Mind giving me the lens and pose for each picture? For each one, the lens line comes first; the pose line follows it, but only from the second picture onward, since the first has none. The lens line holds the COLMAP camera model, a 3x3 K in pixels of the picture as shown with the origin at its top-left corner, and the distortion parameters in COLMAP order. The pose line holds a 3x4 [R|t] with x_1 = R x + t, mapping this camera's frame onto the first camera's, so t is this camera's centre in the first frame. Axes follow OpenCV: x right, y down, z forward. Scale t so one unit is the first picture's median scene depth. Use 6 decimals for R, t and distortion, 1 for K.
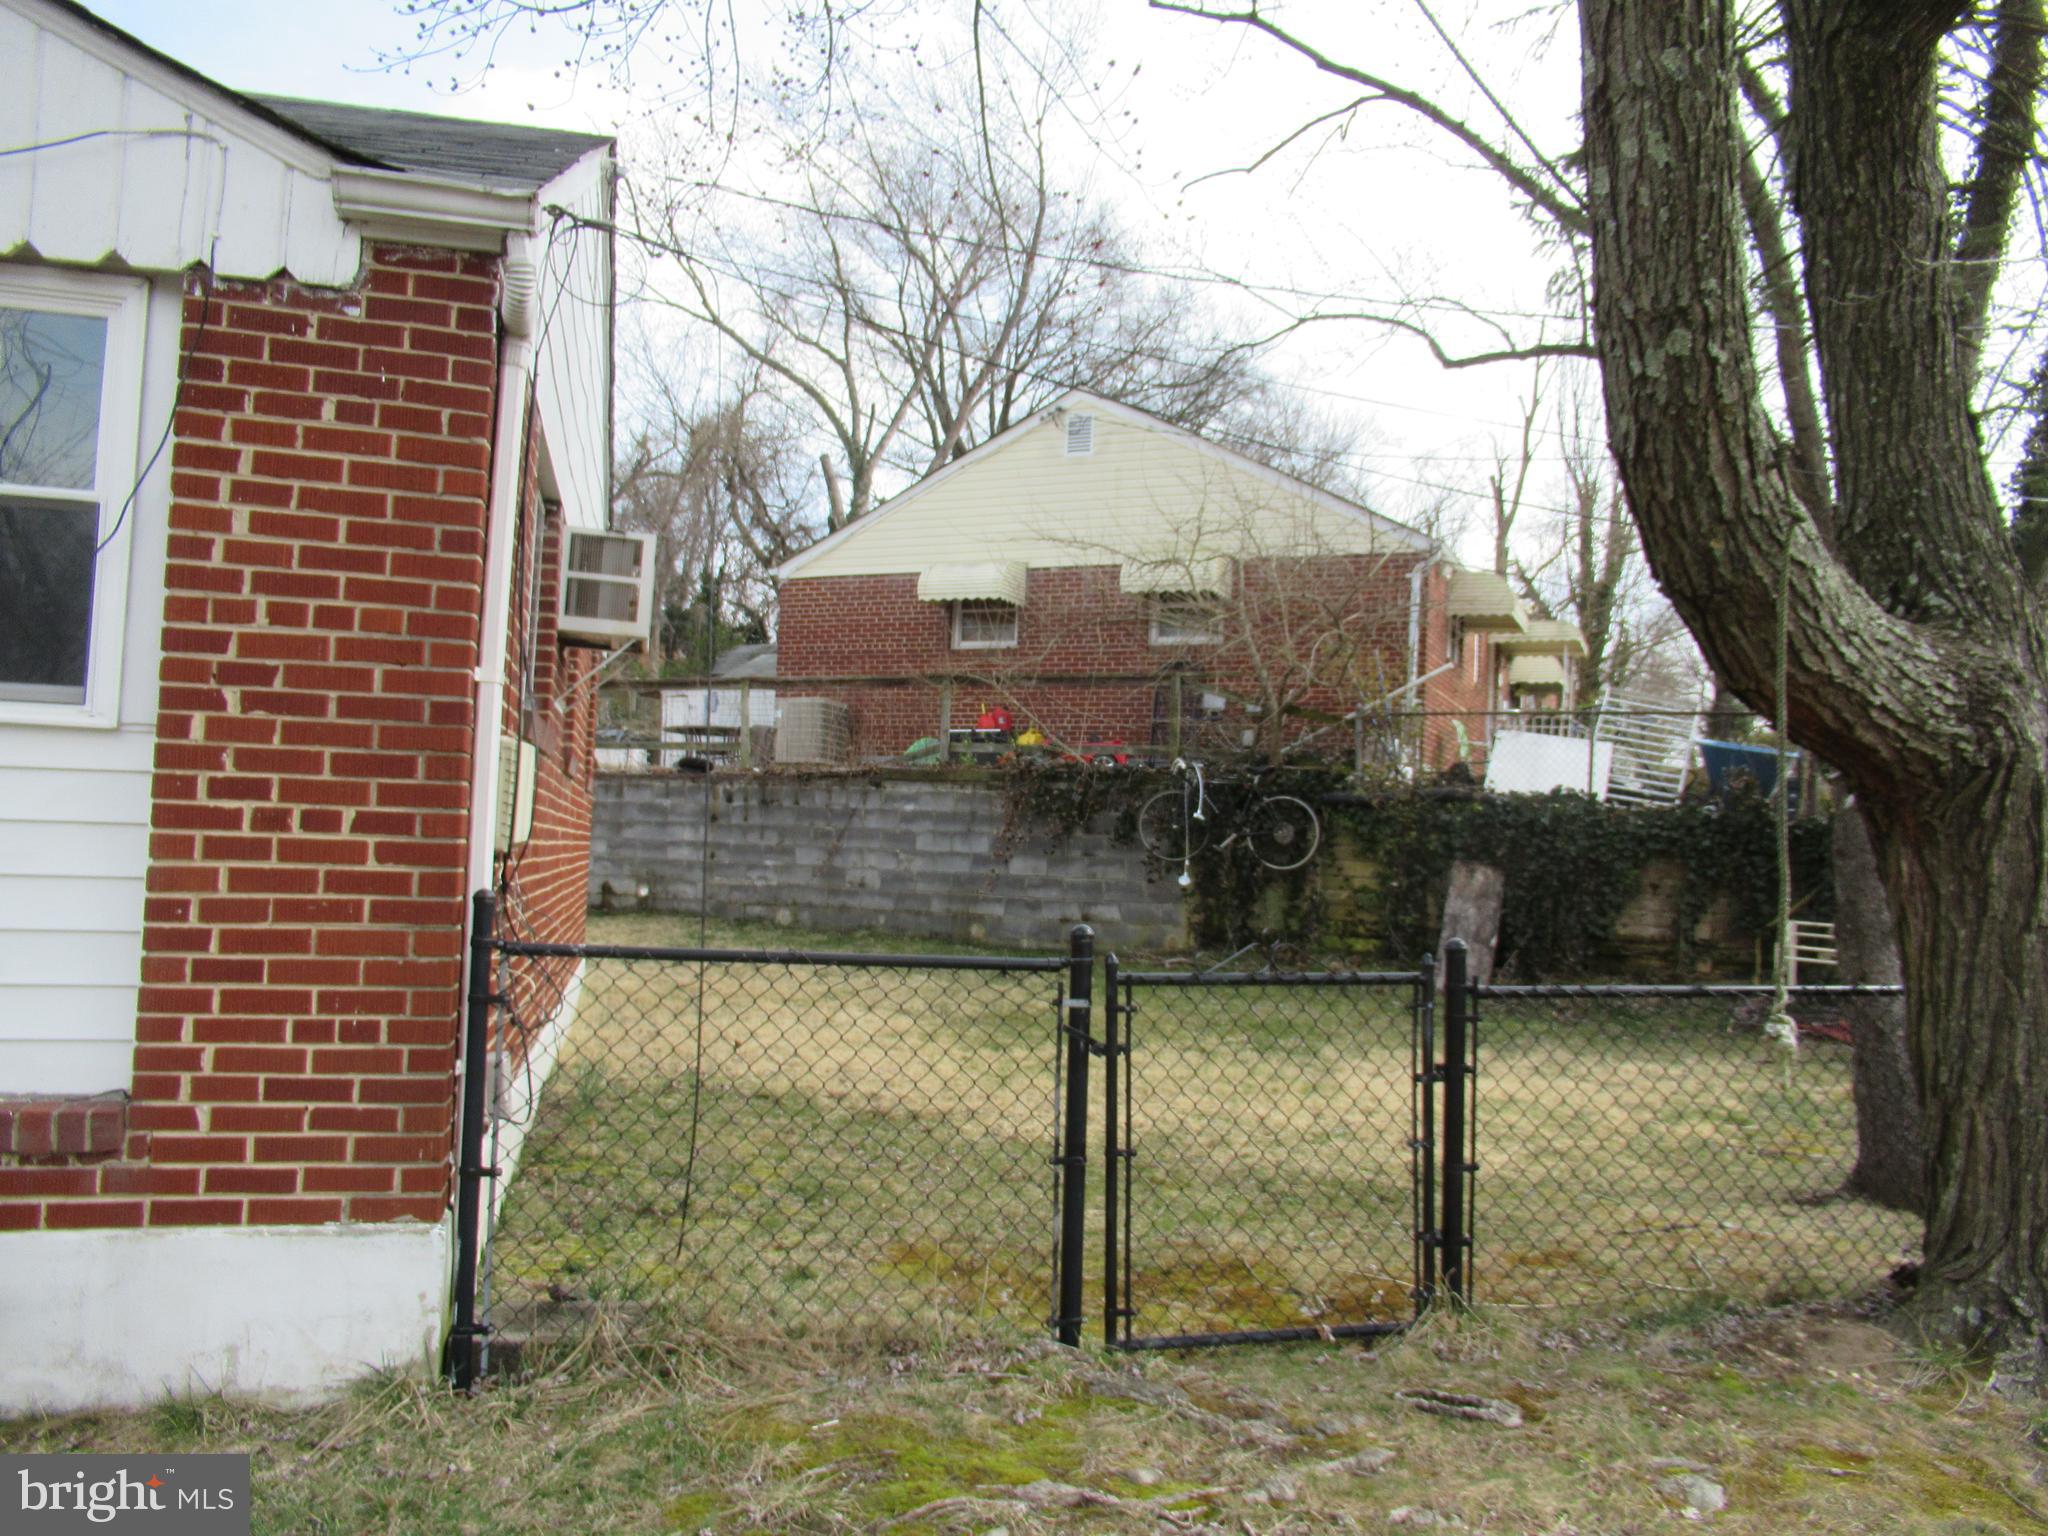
lens RADIAL K [[1516.6, 0, 1024.0], [0, 1516.6, 768.0], [0, 0, 1]] dist [-0.010902, 0.000930]
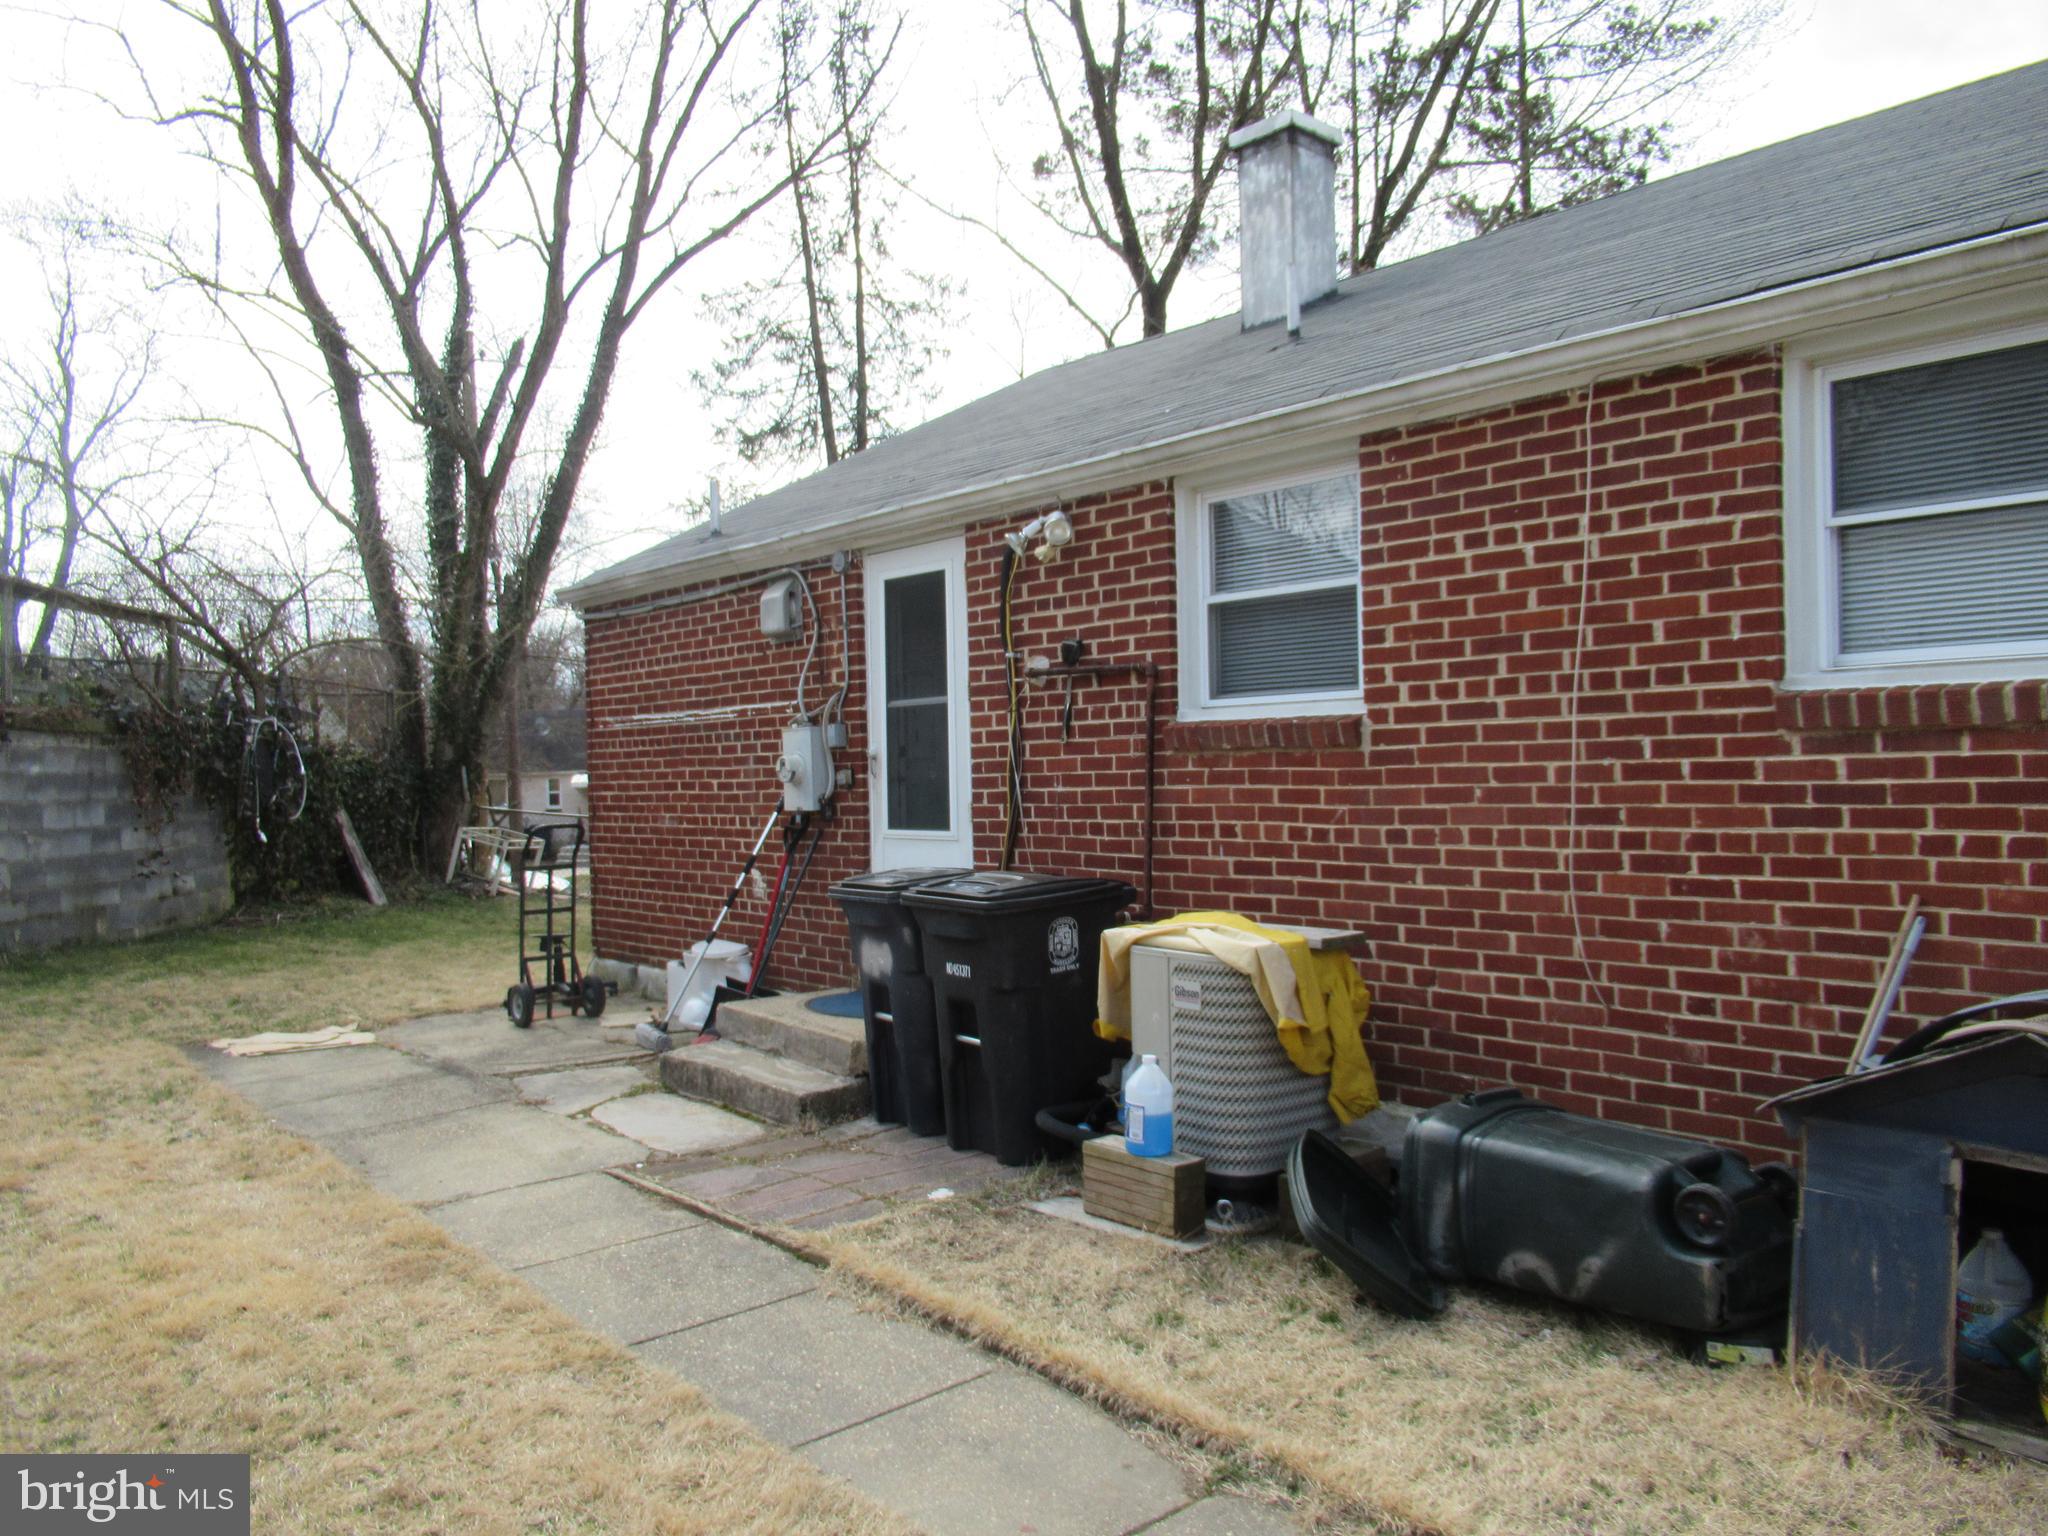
lens RADIAL K [[1516.6, 0, 1024.0], [0, 1516.6, 768.0], [0, 0, 1]] dist [-0.010902, 0.000930]
pose [[-0.455689, -0.025860, 0.889763, -0.894895], [-0.048405, 0.998819, 0.004239, 0.000438], [-0.888822, -0.041137, -0.456403, 0.905128]]
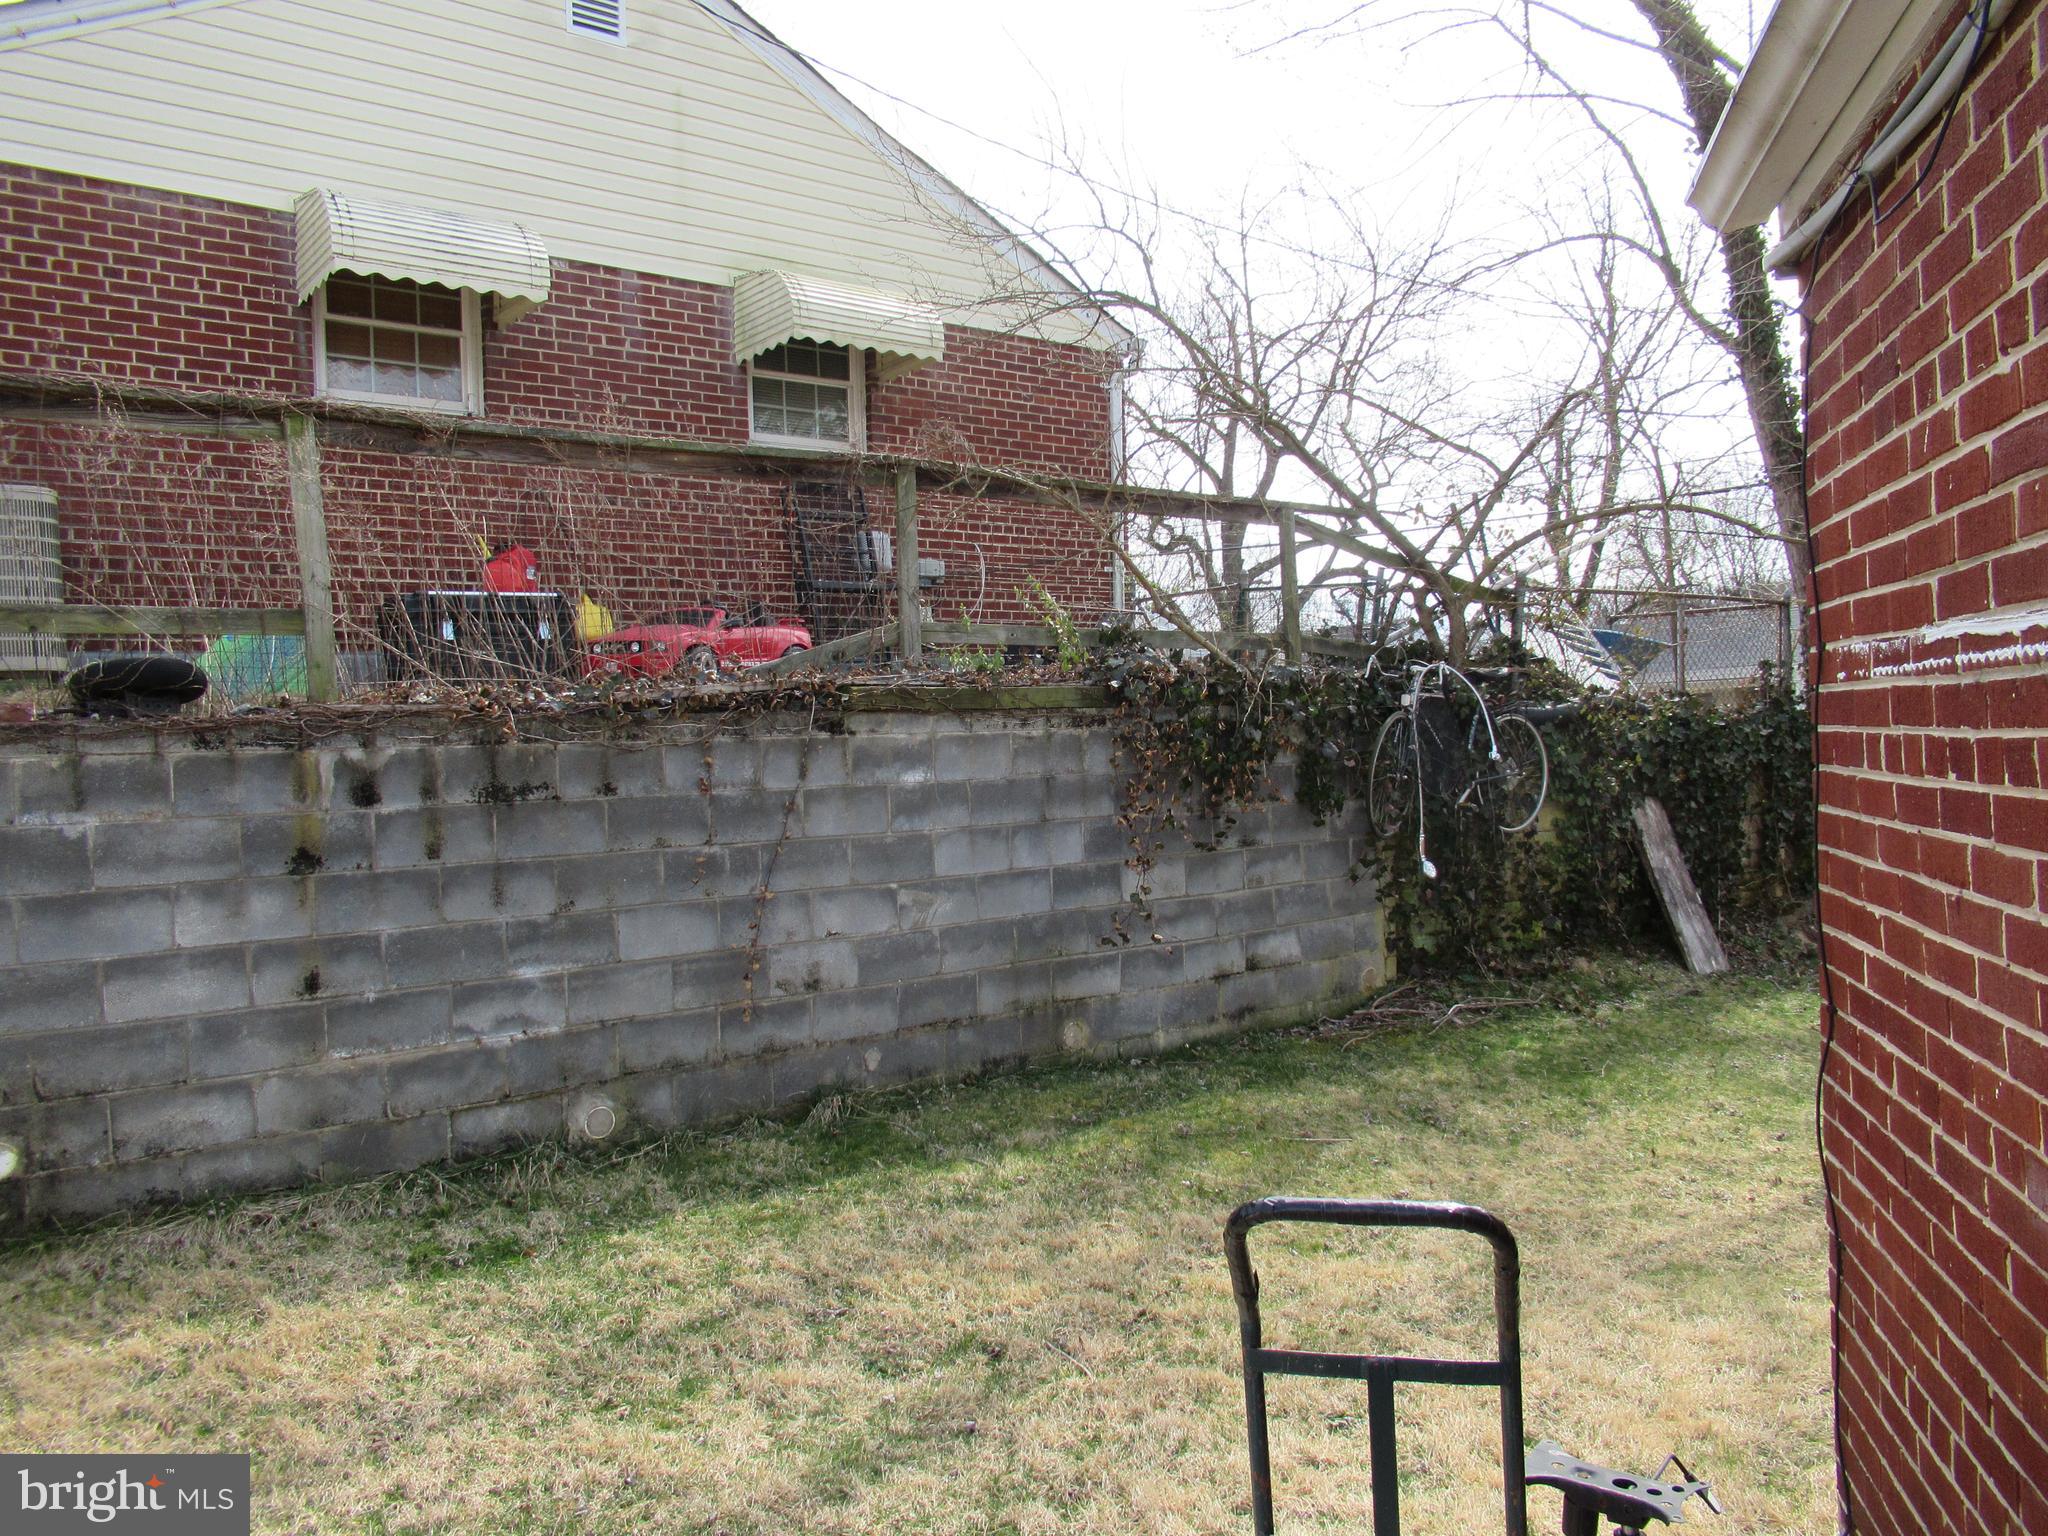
lens RADIAL K [[1516.6, 0, 1024.0], [0, 1516.6, 768.0], [0, 0, 1]] dist [-0.010902, 0.000930]
pose [[0.488384, -0.071267, 0.869714, -0.416612], [0.003749, 0.996822, 0.079577, -0.009236], [-0.872621, -0.035604, 0.487099, 0.766447]]
